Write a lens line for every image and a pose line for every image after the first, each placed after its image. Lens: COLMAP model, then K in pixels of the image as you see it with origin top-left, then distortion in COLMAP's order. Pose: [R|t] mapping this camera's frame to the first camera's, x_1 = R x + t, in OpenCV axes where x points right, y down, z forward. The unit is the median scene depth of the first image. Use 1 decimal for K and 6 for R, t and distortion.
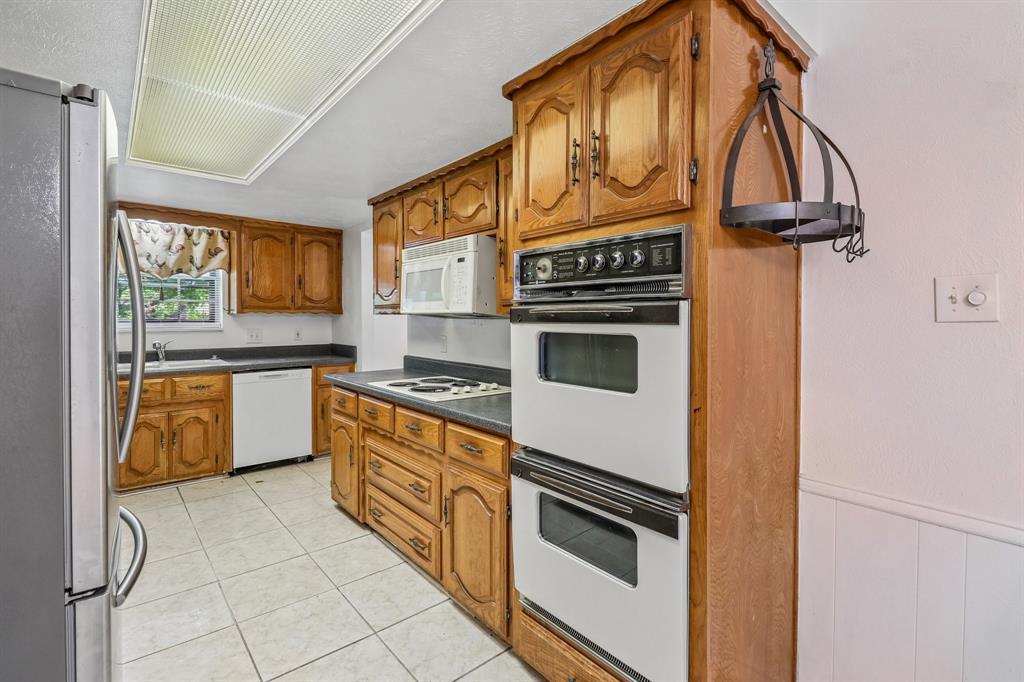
lens RADIAL K [[470.4, 0, 509.3], [0, 470.4, 322.1], [0, 0, 1]] dist [0.021406, -0.016595]
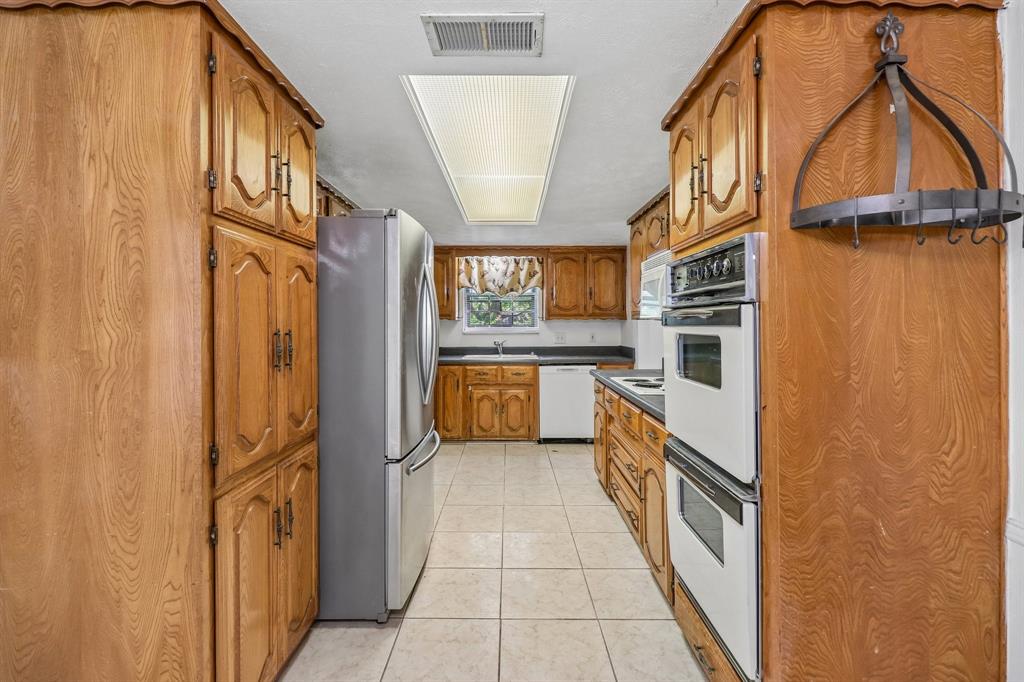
lens RADIAL K [[470.4, 0, 509.3], [0, 470.4, 322.1], [0, 0, 1]] dist [0.021406, -0.016595]
pose [[0.759810, -0.007217, -0.650105, 0.207771], [-0.000428, 0.999933, -0.011600, 0.002435], [0.650145, 0.009092, 0.759756, -0.054295]]
